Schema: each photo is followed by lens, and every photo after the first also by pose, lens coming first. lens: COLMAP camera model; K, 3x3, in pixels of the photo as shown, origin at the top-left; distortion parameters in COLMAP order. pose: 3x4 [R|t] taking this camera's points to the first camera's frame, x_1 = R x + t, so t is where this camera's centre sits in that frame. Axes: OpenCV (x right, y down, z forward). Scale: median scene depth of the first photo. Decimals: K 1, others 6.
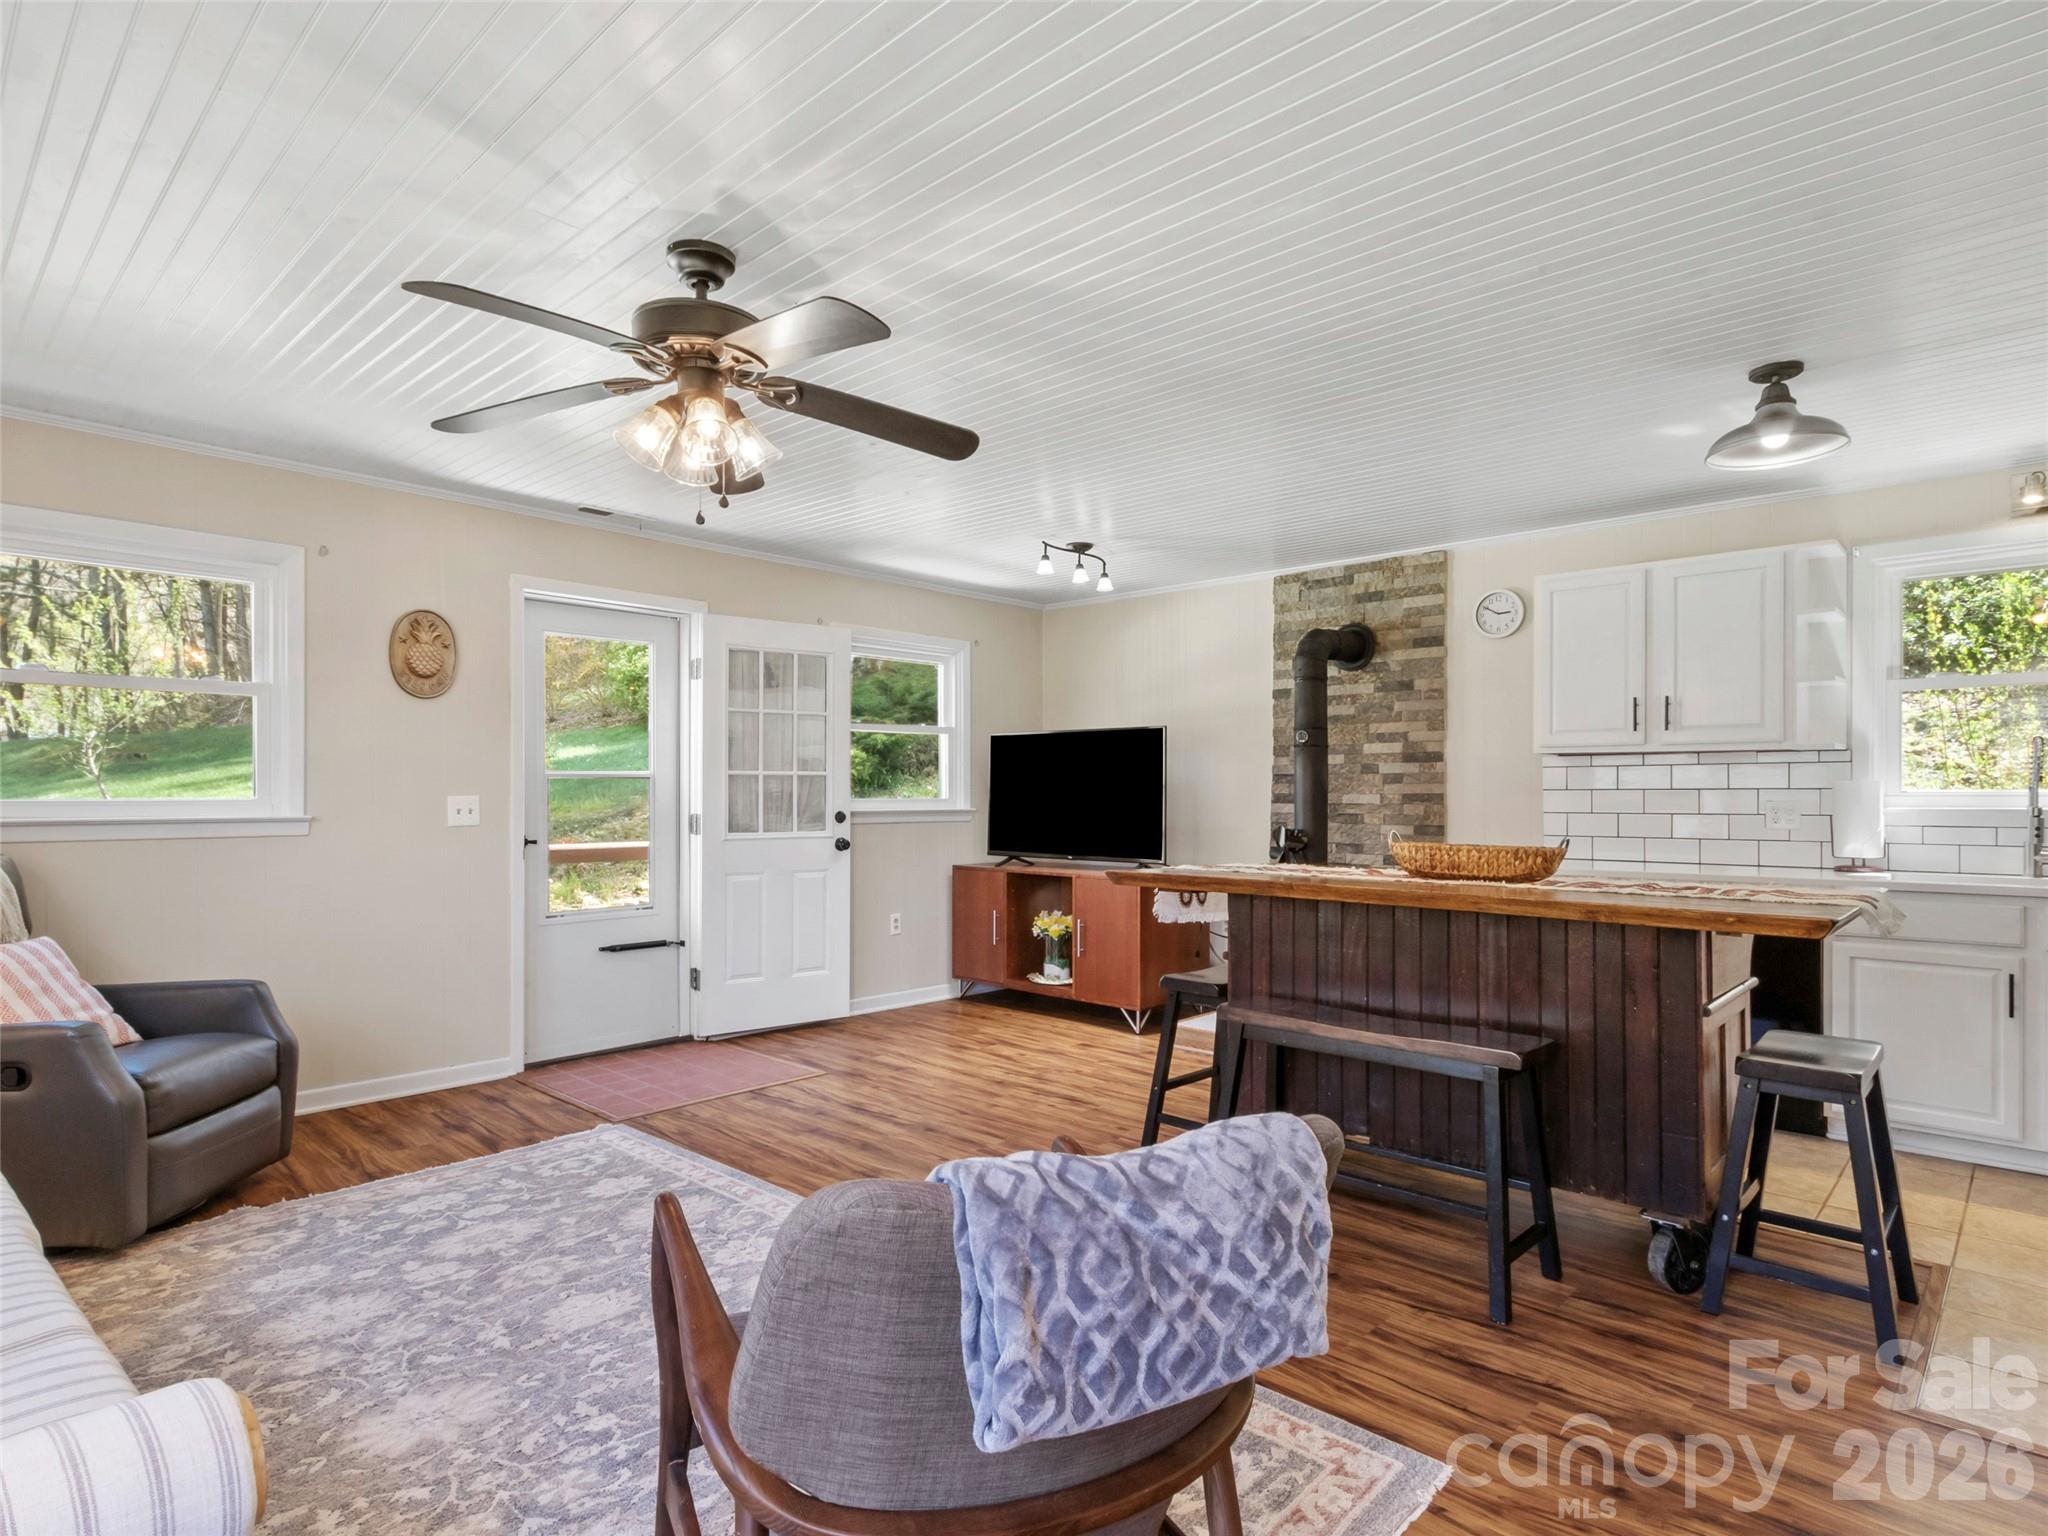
lens RADIAL K [[1096.3, 0, 993.4], [0, 1096.3, 792.0], [0, 0, 1]] dist [0.000712, 0.000091]
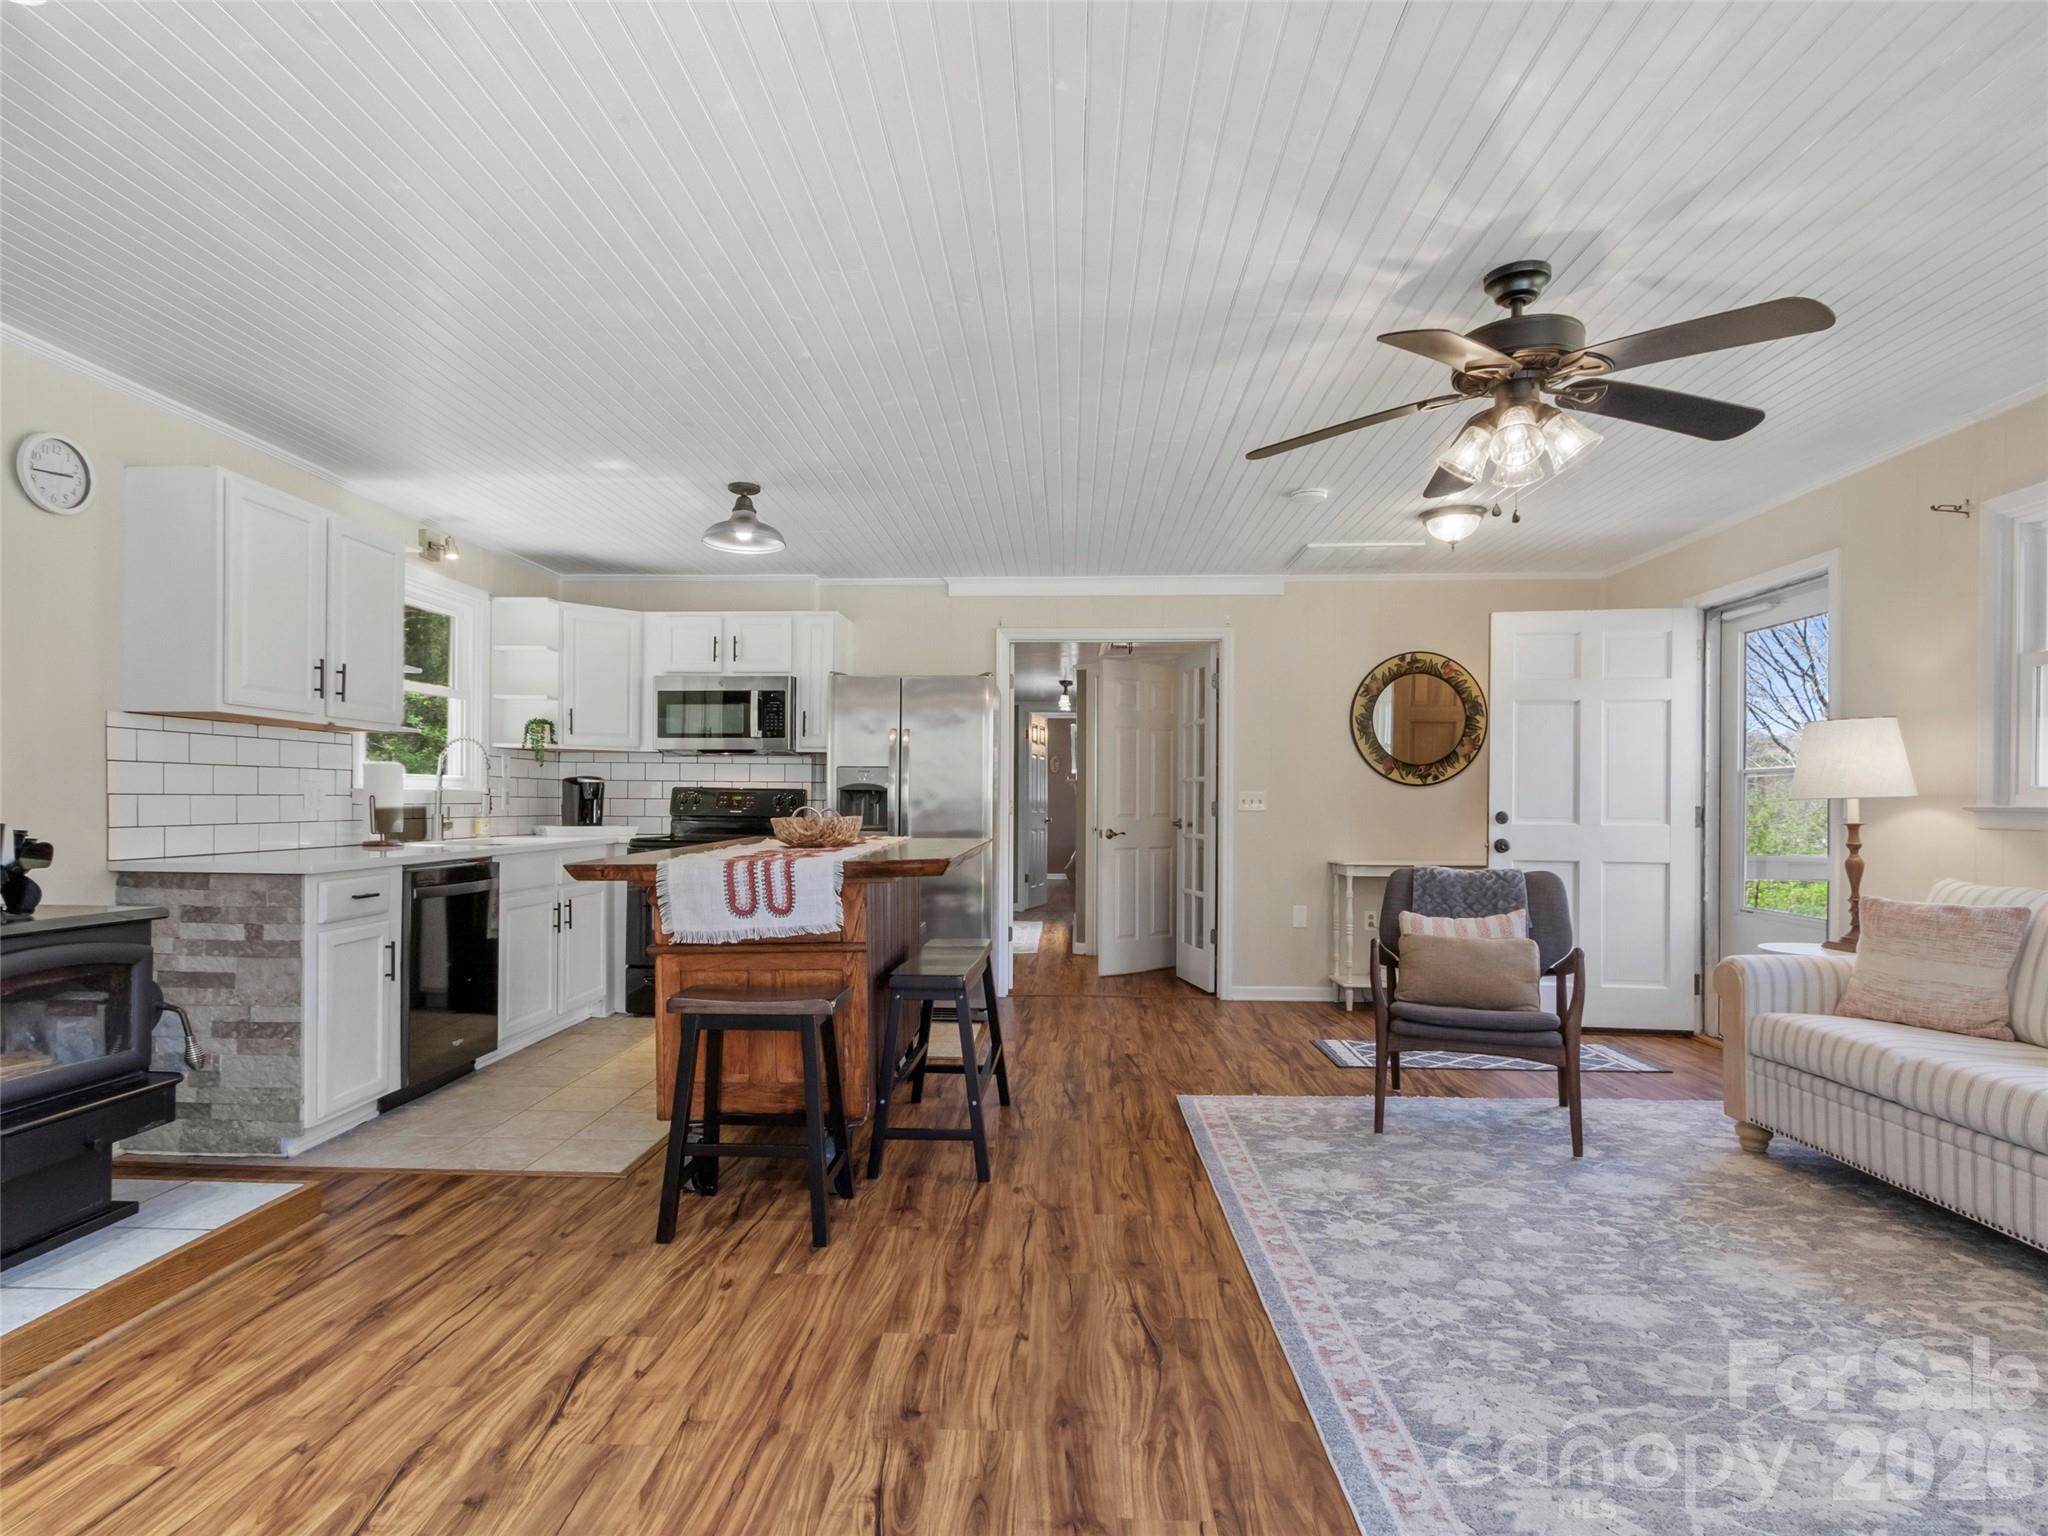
lens RADIAL K [[1086.4, 0, 1007.3], [0, 1086.4, 804.1], [0, 0, 1]] dist [0.002002, -0.001110]
pose [[-0.661580, -0.006050, 0.749850, -0.345977], [-0.008329, 0.999965, 0.000720, 0.018982], [-0.749828, -0.005769, -0.661607, 0.970589]]
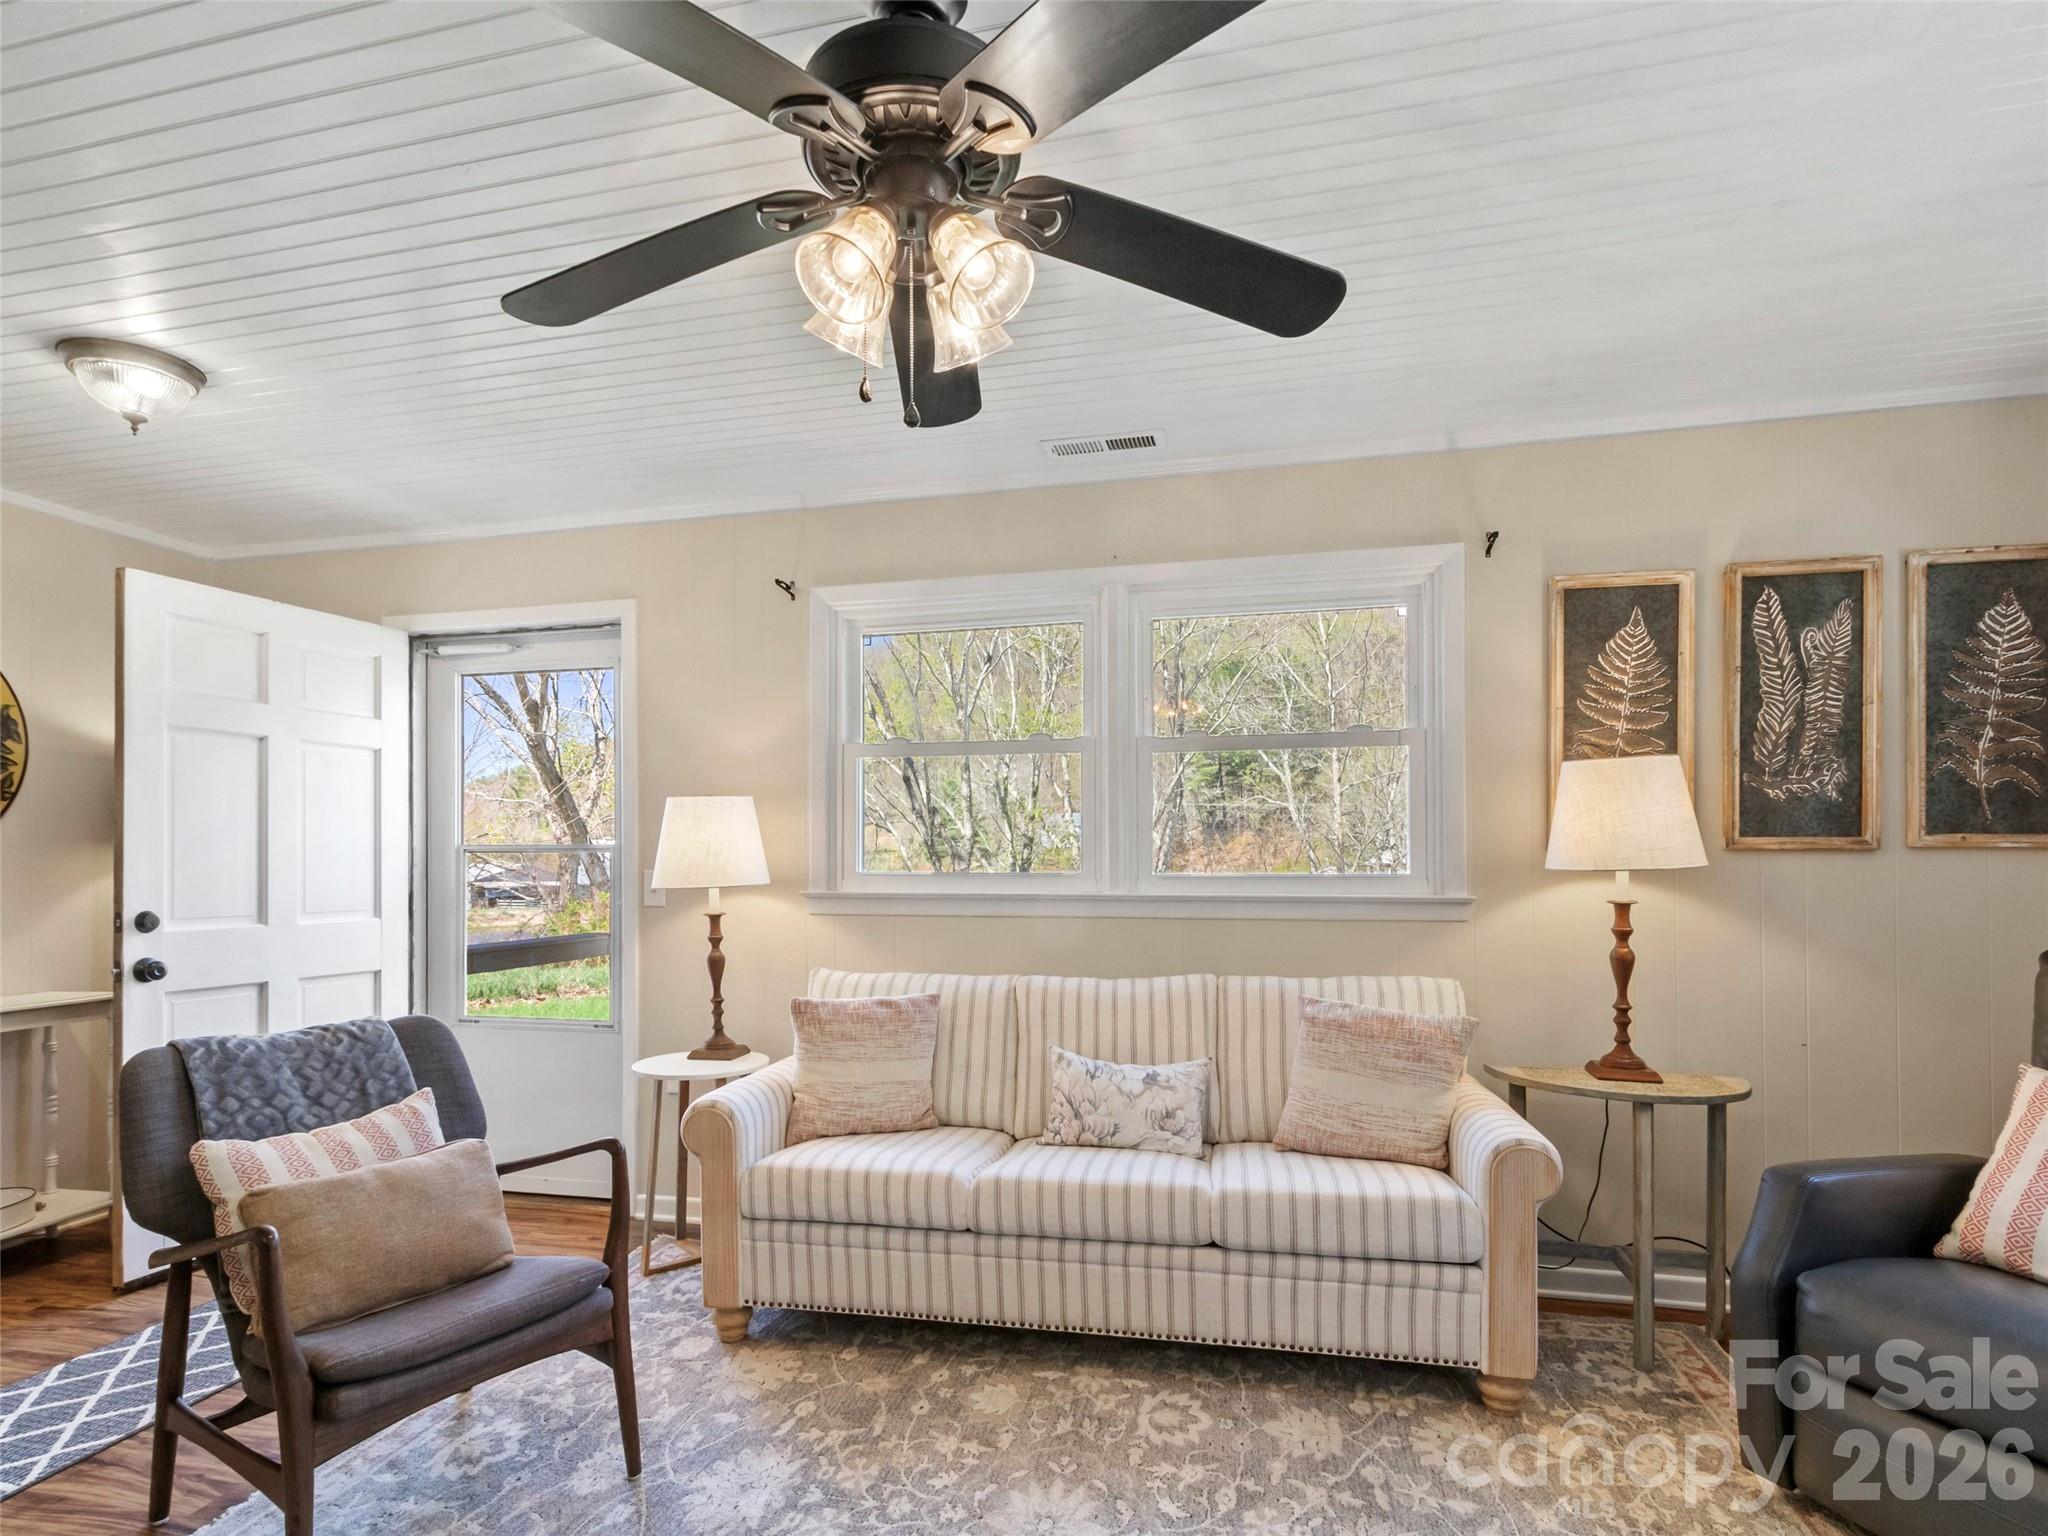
lens RADIAL K [[1081.3, 0, 1017.7], [0, 1081.3, 853.0], [0, 0, 1]] dist [0.002768, -0.000243]
pose [[-0.859739, -0.001790, -0.510730, -0.006216], [0.003516, 0.999949, -0.009423, -0.001399], [0.510721, -0.009897, -0.859690, 0.713440]]
